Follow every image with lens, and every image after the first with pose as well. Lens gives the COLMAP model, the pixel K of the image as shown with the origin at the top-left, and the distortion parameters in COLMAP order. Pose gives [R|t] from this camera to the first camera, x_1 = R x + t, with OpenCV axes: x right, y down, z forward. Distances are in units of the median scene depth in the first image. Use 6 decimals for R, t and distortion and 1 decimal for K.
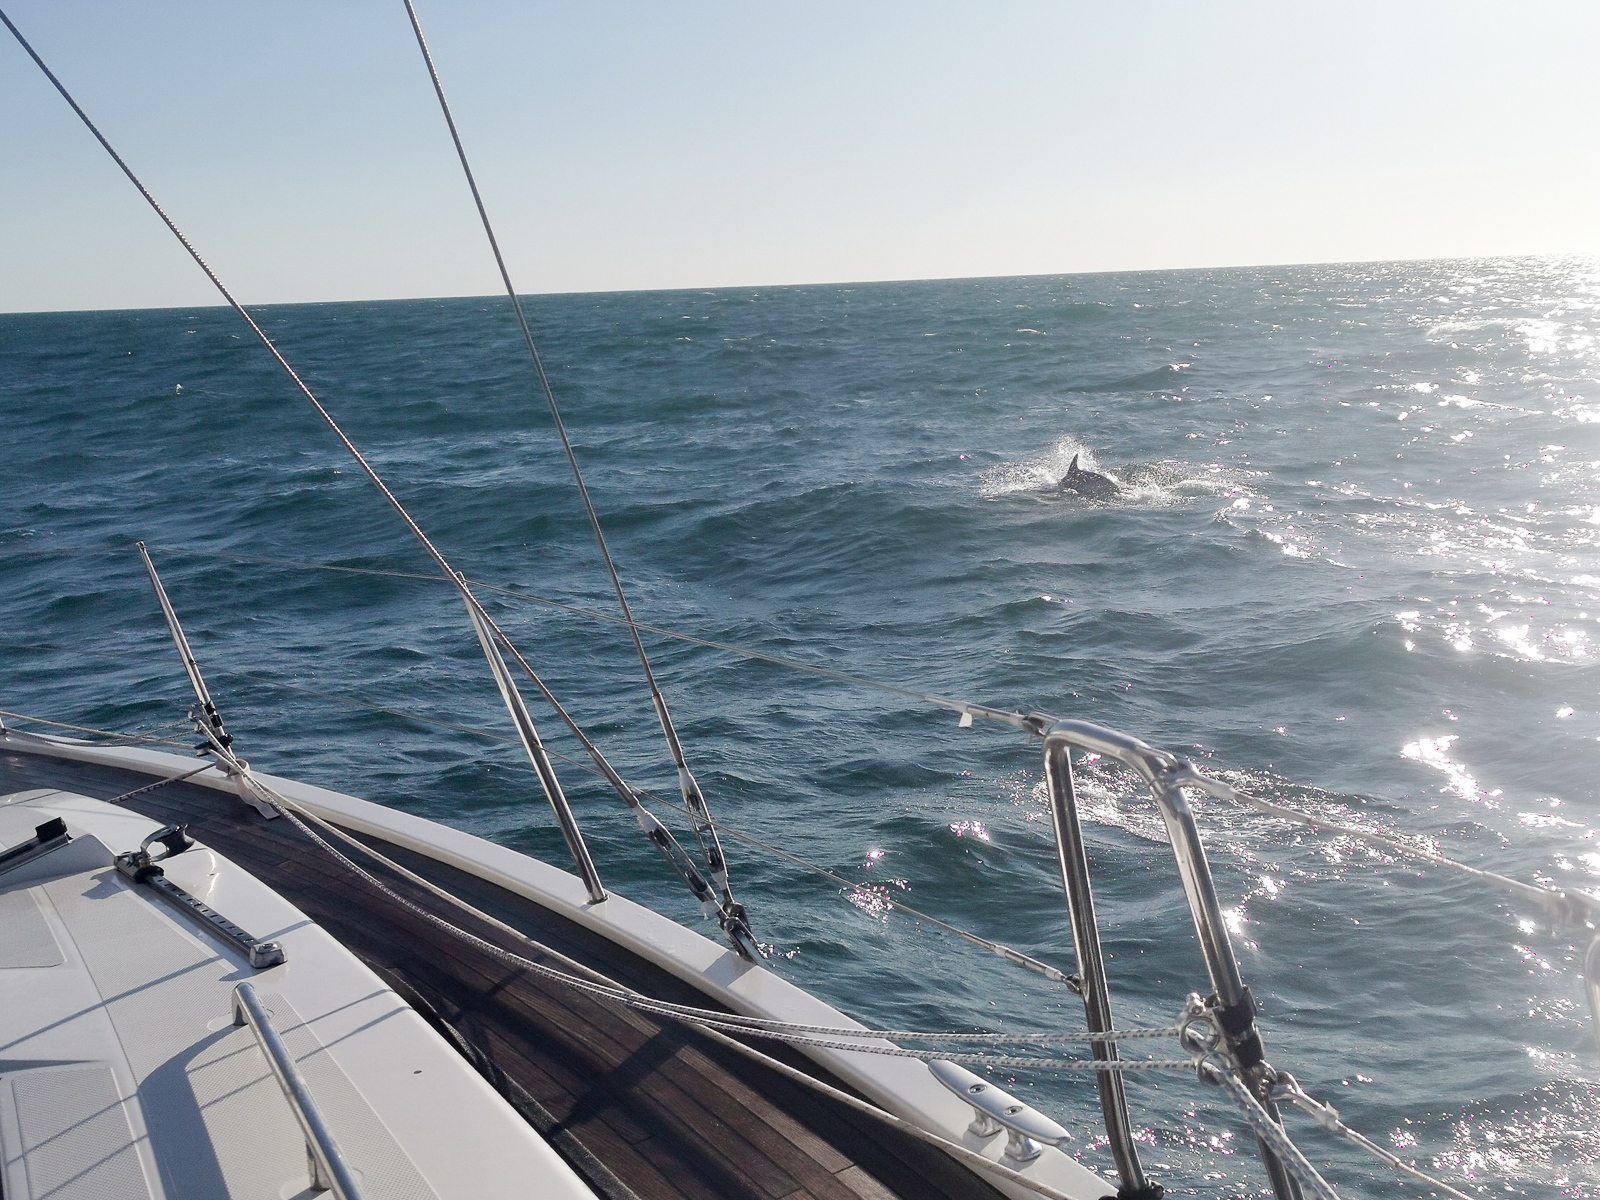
lens RADIAL K [[1888.4, 0, 779.6], [0, 1888.4, 603.8], [0, 0, 1]] dist [0.016129, 0.050984]
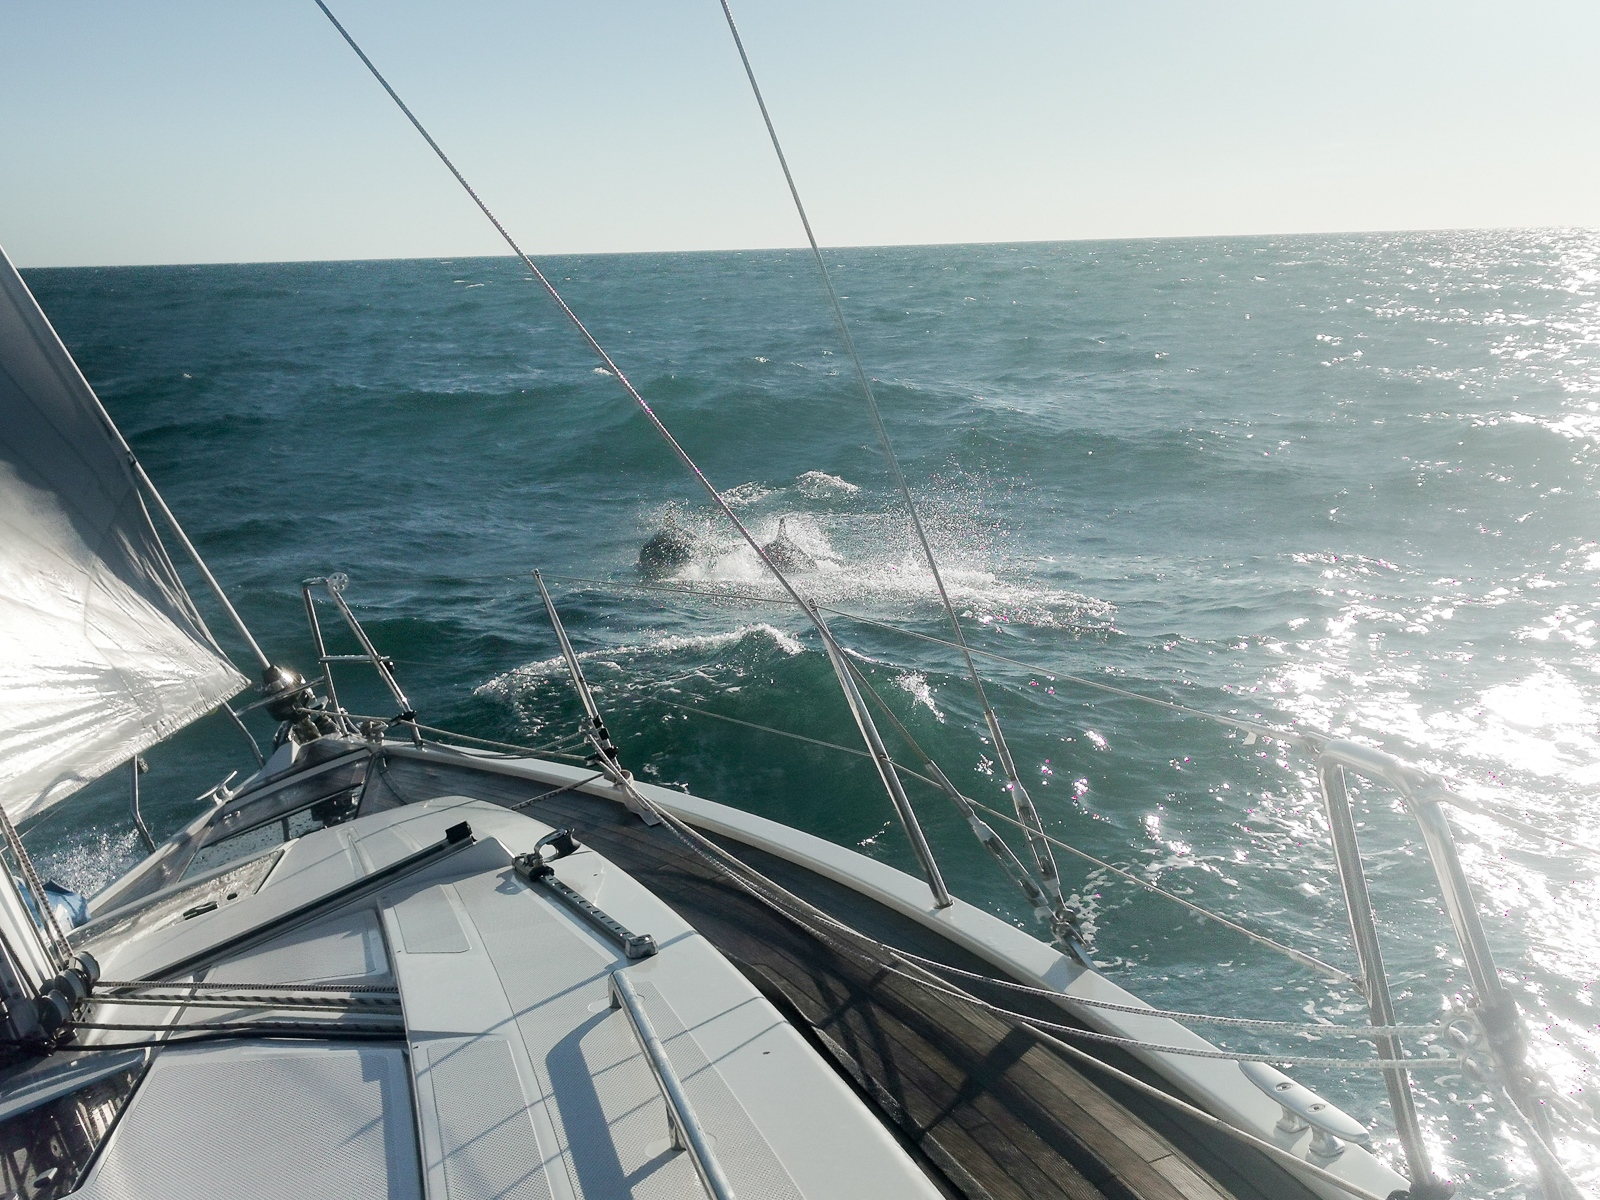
lens RADIAL K [[1963.3, 0, 834.1], [0, 1963.3, 558.1], [0, 0, 1]] dist [0.018113, 0.071061]
pose [[0.983567, -0.013980, -0.179999, 0.050028], [0.009341, 0.999603, -0.026592, -0.011024], [0.180299, 0.024474, 0.983307, -0.116991]]
